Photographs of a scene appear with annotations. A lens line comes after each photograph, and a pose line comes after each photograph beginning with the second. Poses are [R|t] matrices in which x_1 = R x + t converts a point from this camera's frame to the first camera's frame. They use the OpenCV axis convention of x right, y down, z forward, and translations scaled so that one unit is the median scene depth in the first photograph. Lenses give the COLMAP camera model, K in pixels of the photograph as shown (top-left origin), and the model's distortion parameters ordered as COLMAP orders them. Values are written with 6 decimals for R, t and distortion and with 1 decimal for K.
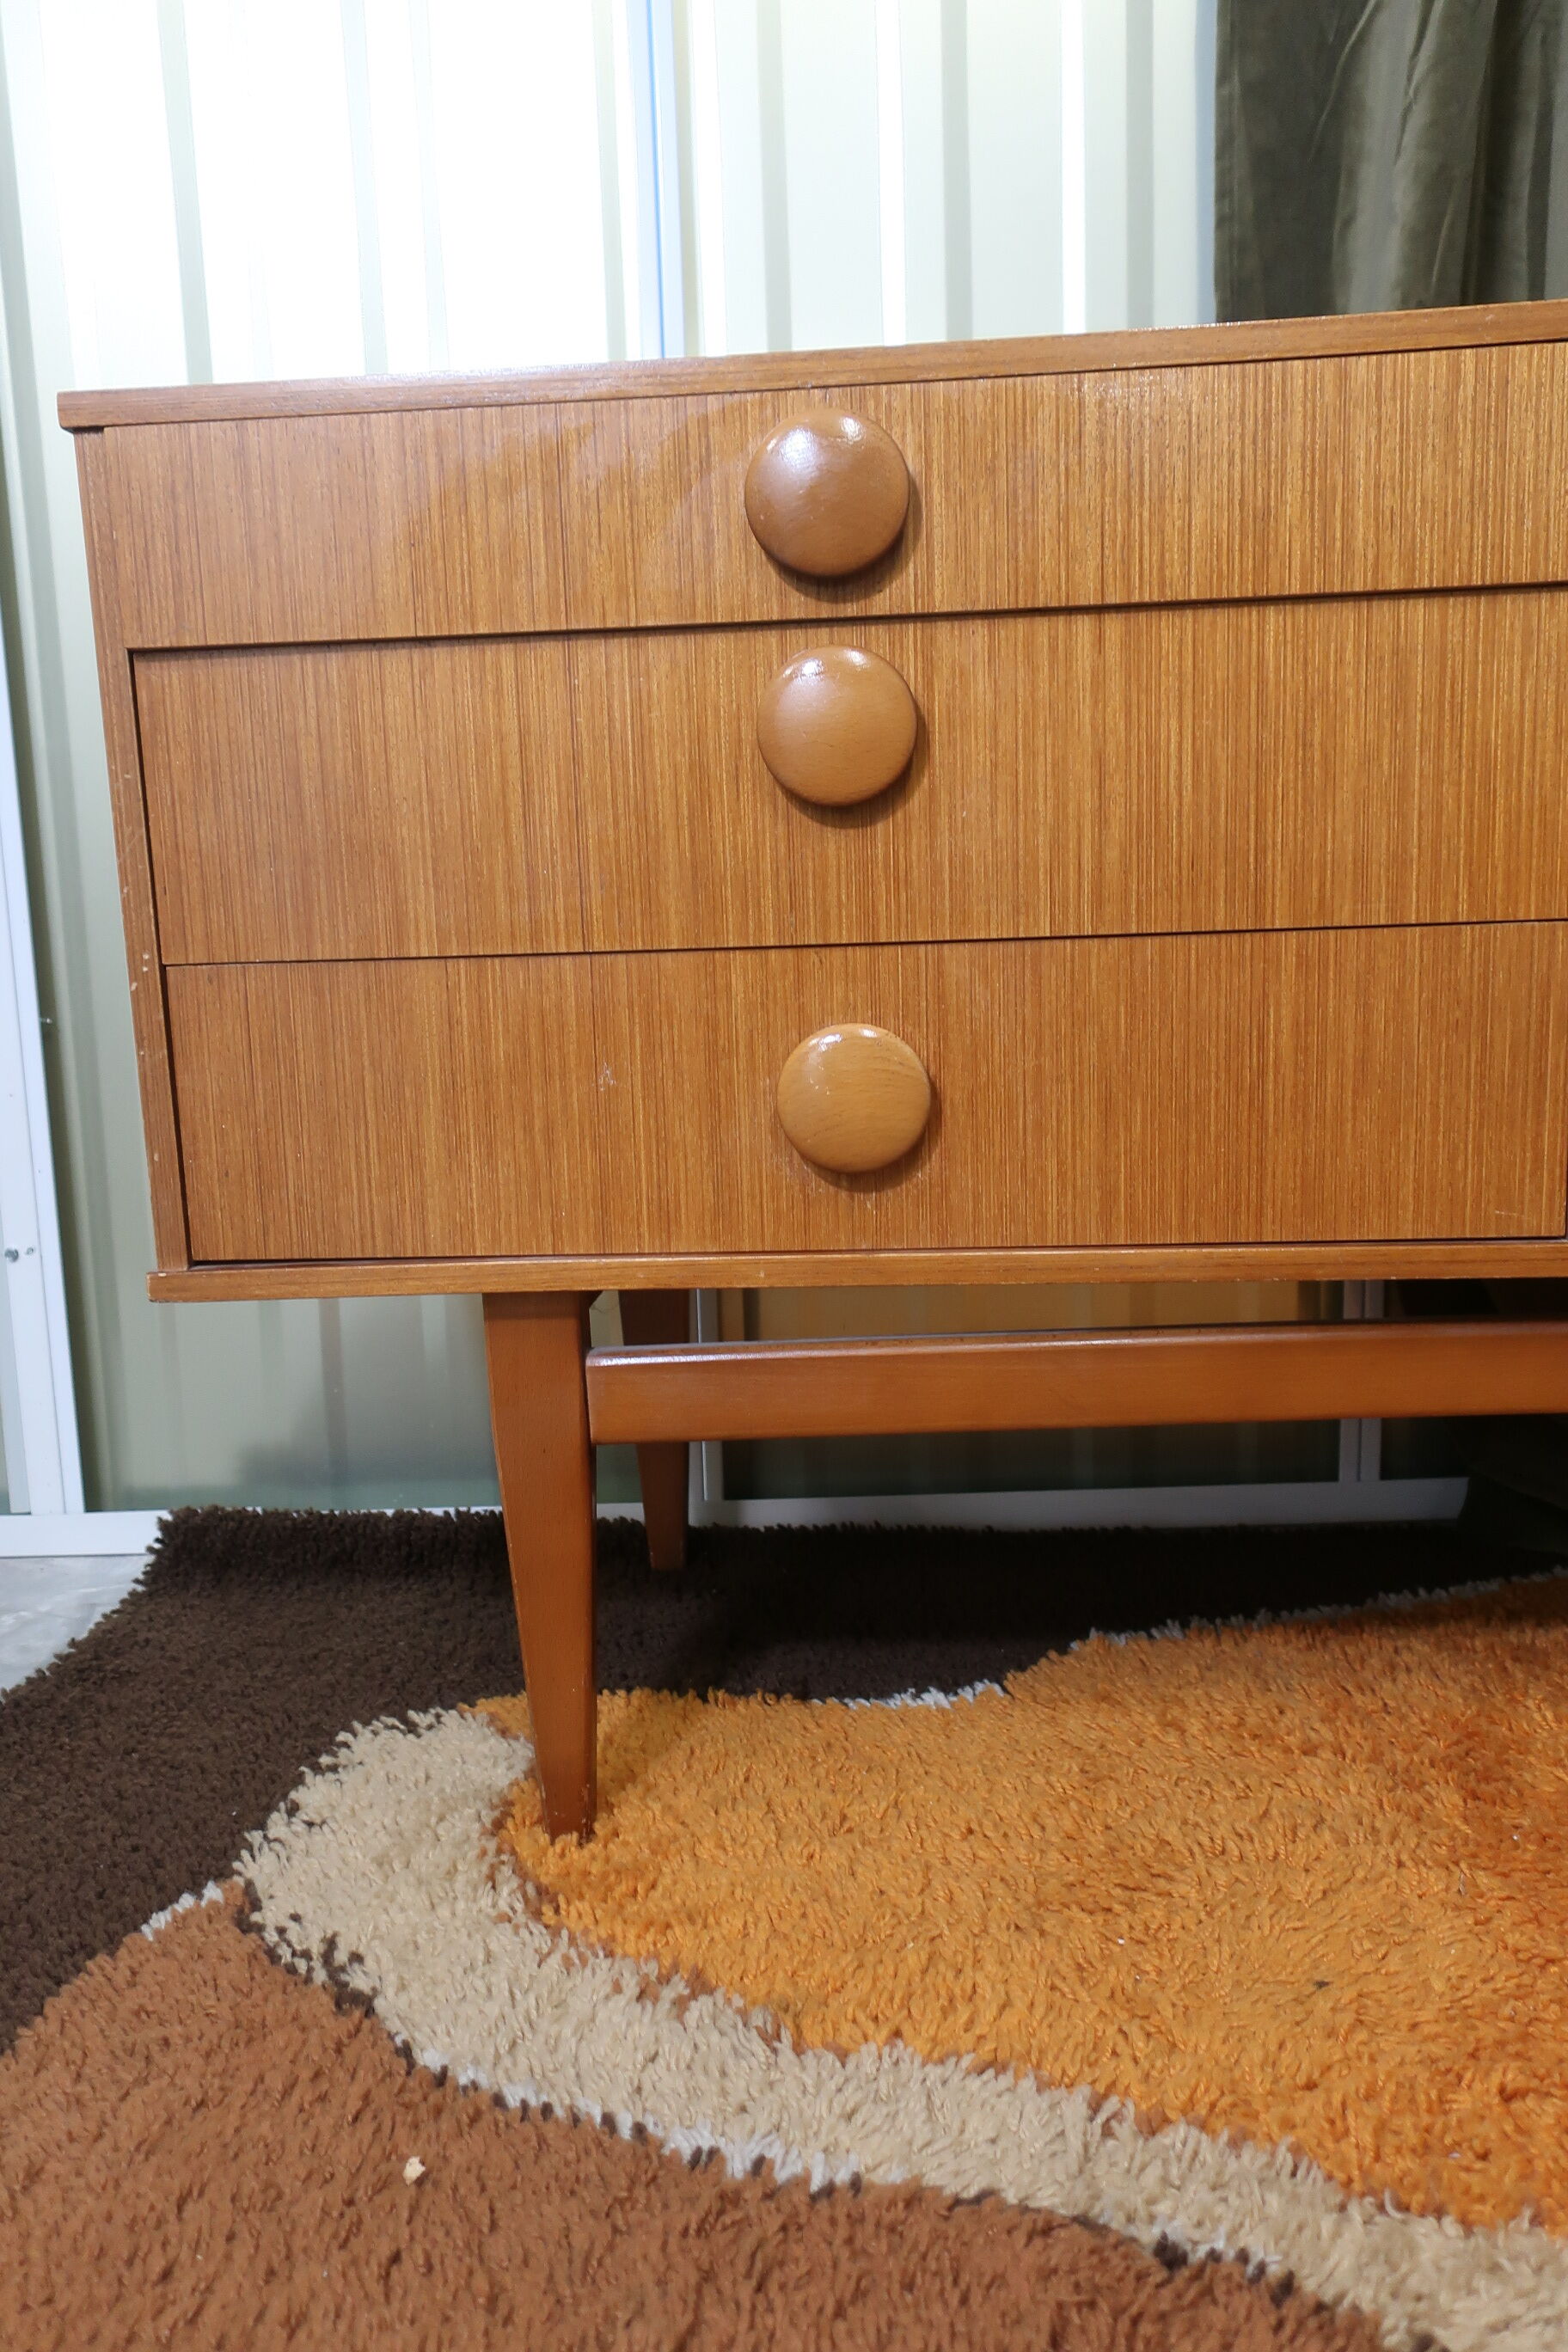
lens RADIAL K [[1868.4, 0, 780.5], [0, 1868.4, 1176.7], [0, 0, 1]] dist [-0.002106, 0.018144]
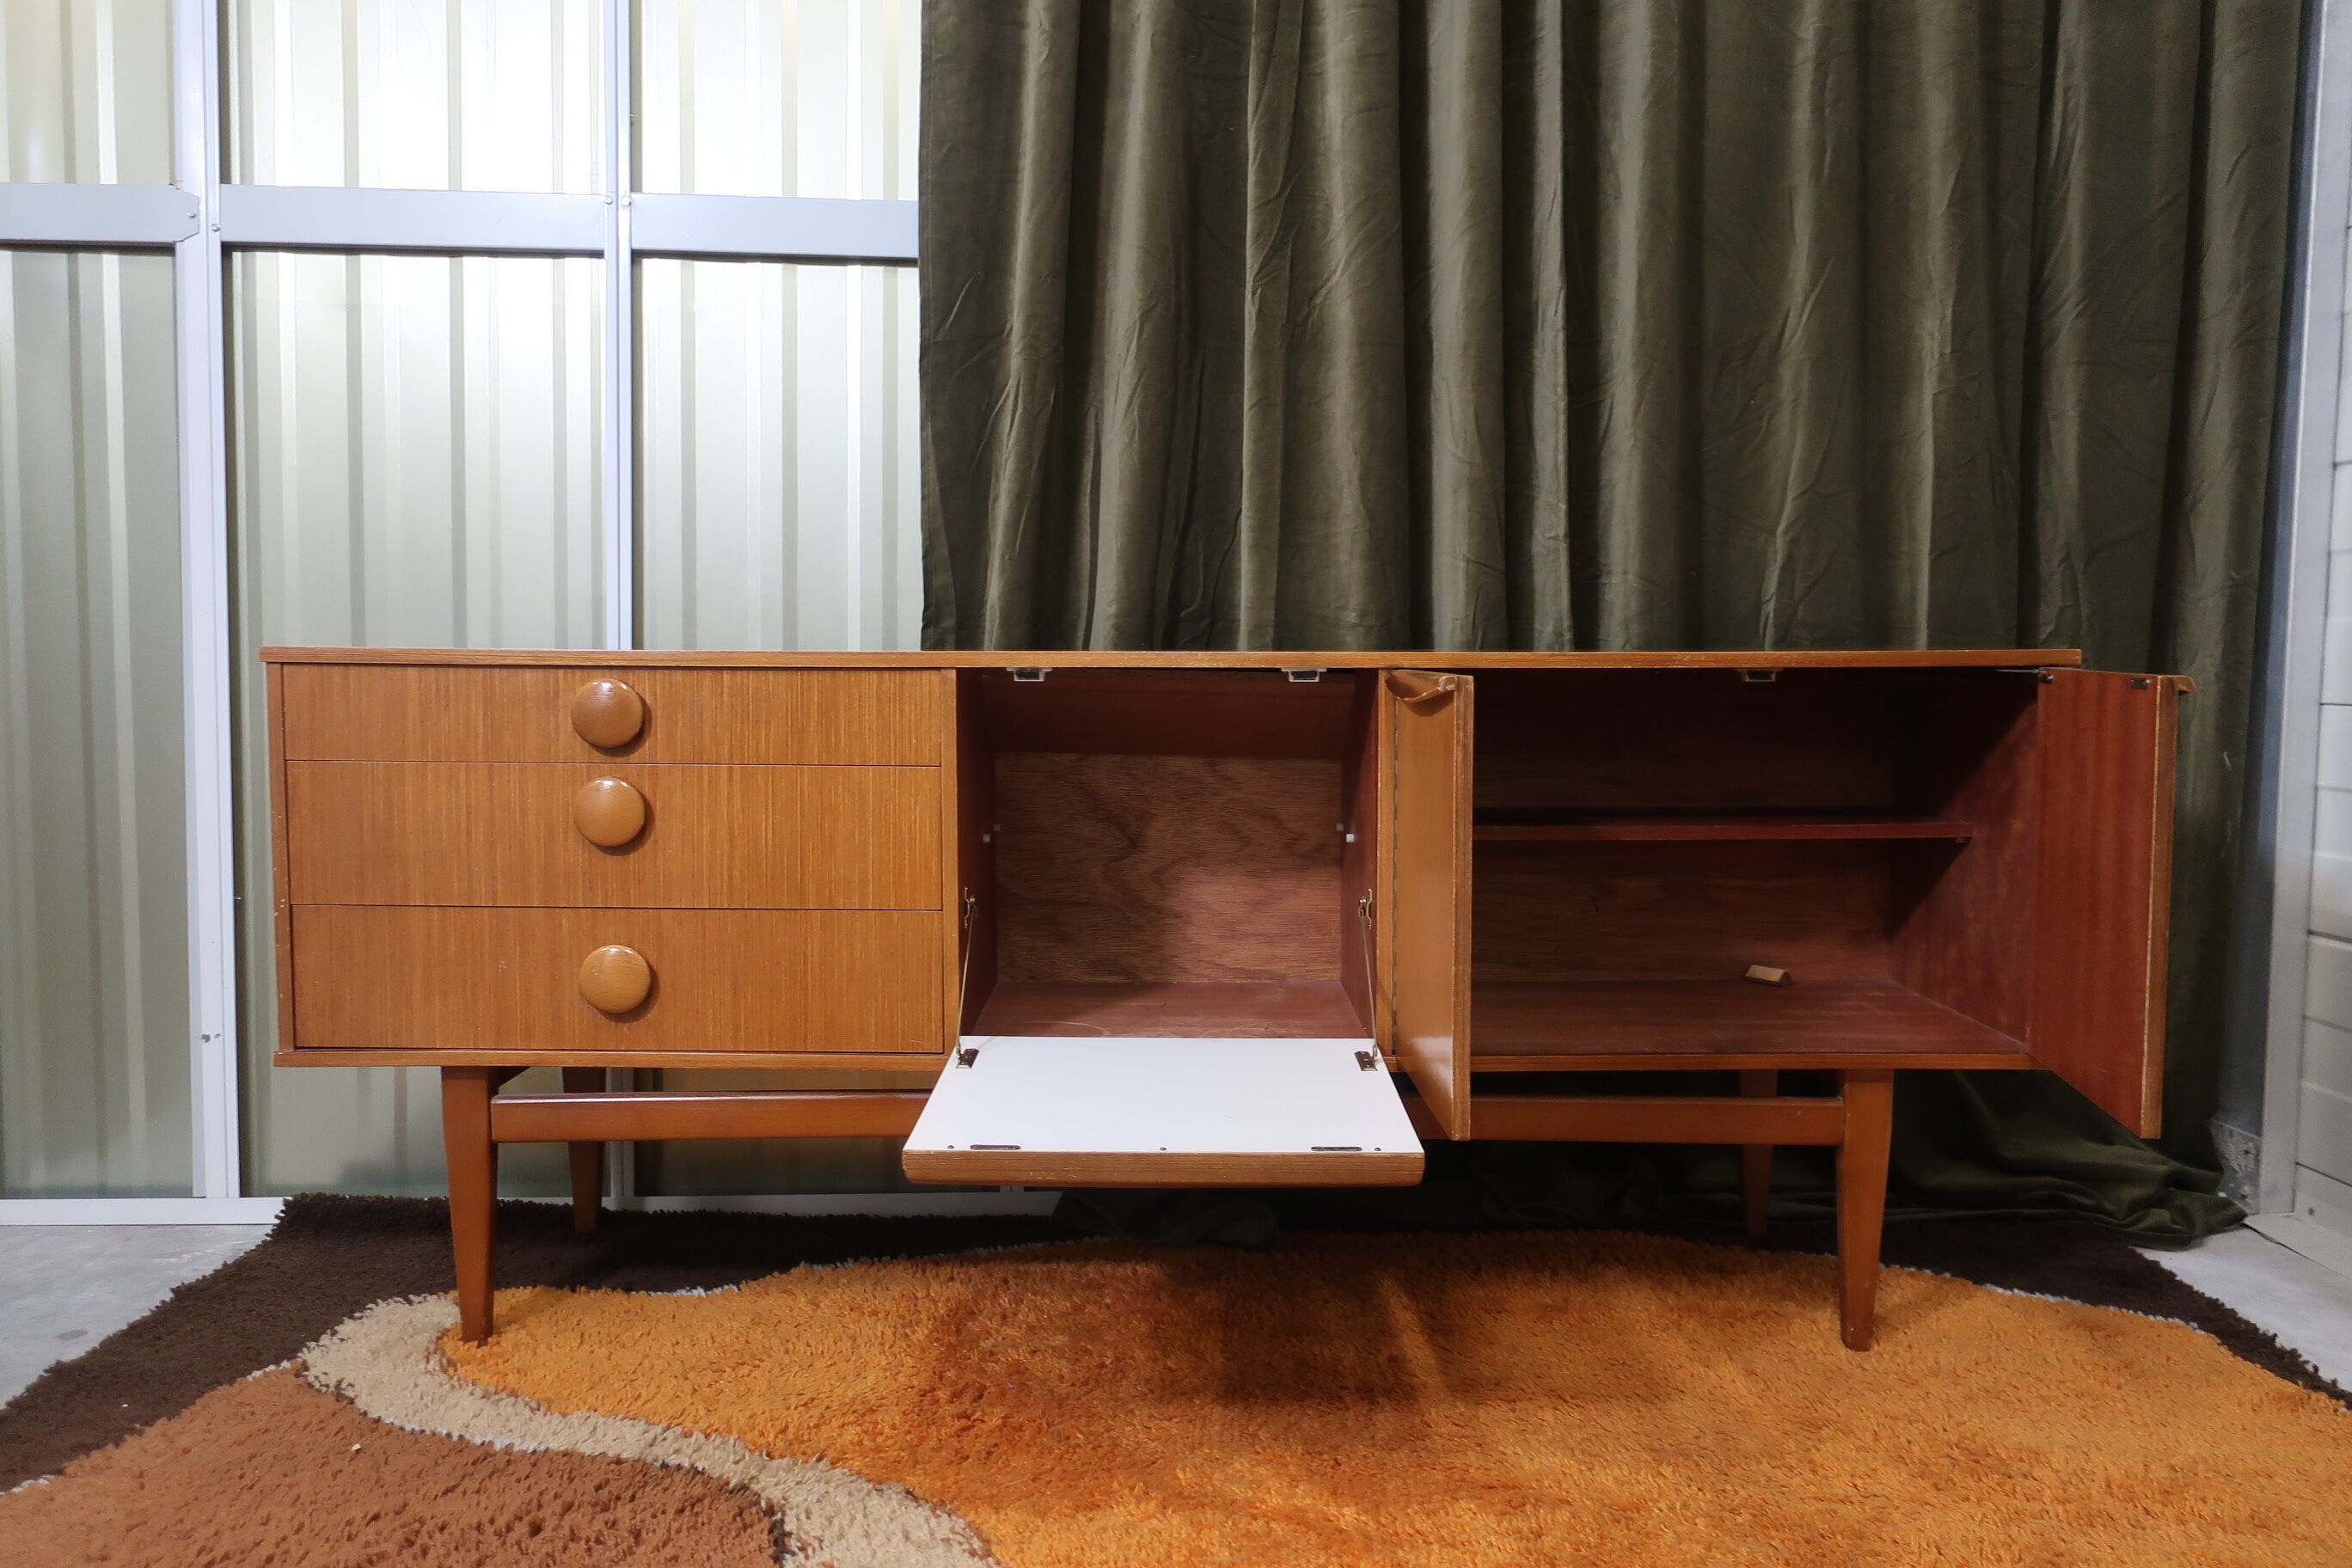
lens RADIAL K [[1868.4, 0, 1152.8], [0, 1868.4, 792.5], [0, 0, 1]] dist [-0.002106, 0.018144]
pose [[0.996905, 0.033797, 0.070985, 0.487185], [-0.027086, 0.995254, -0.093461, -0.070553], [-0.073807, 0.091249, 0.993089, -1.182453]]
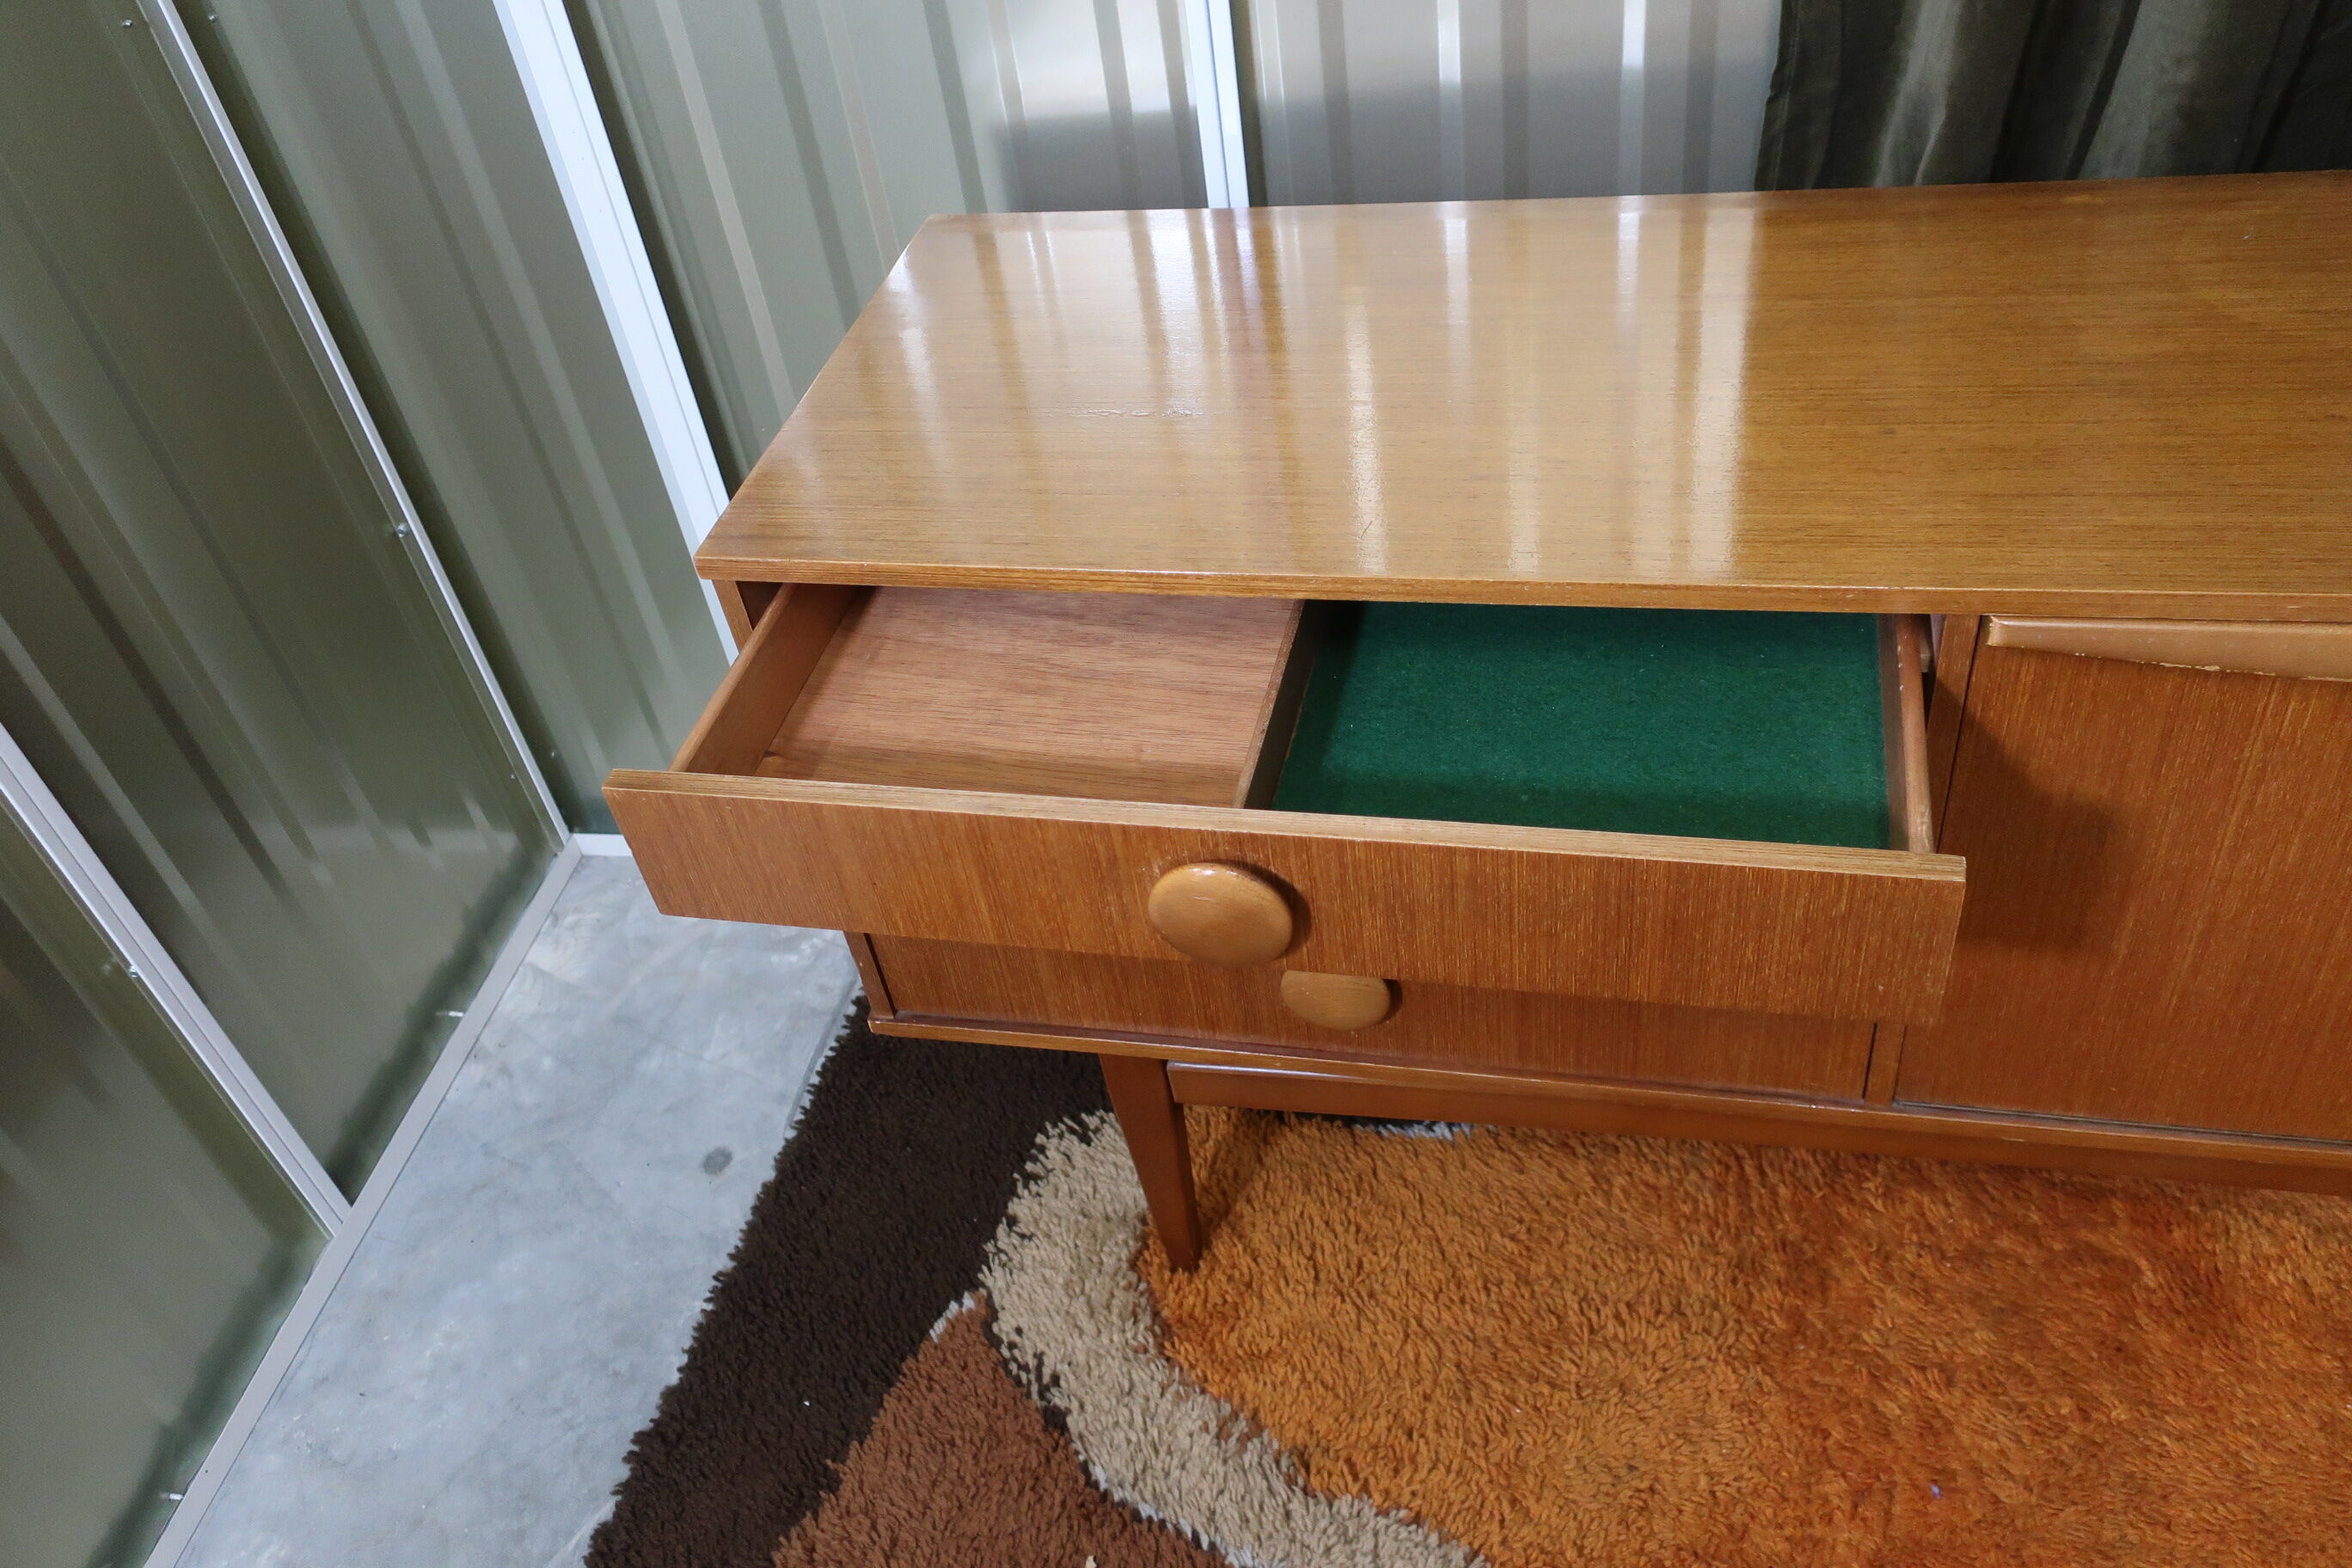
lens RADIAL K [[1868.4, 0, 1163.3], [0, 1868.4, 779.7], [0, 0, 1]] dist [-0.002106, 0.018144]
pose [[0.983344, 0.023694, -0.180204, 0.156027], [0.078821, 0.837791, 0.540272, -0.914648], [0.163774, -0.545477, 0.821969, -0.071226]]
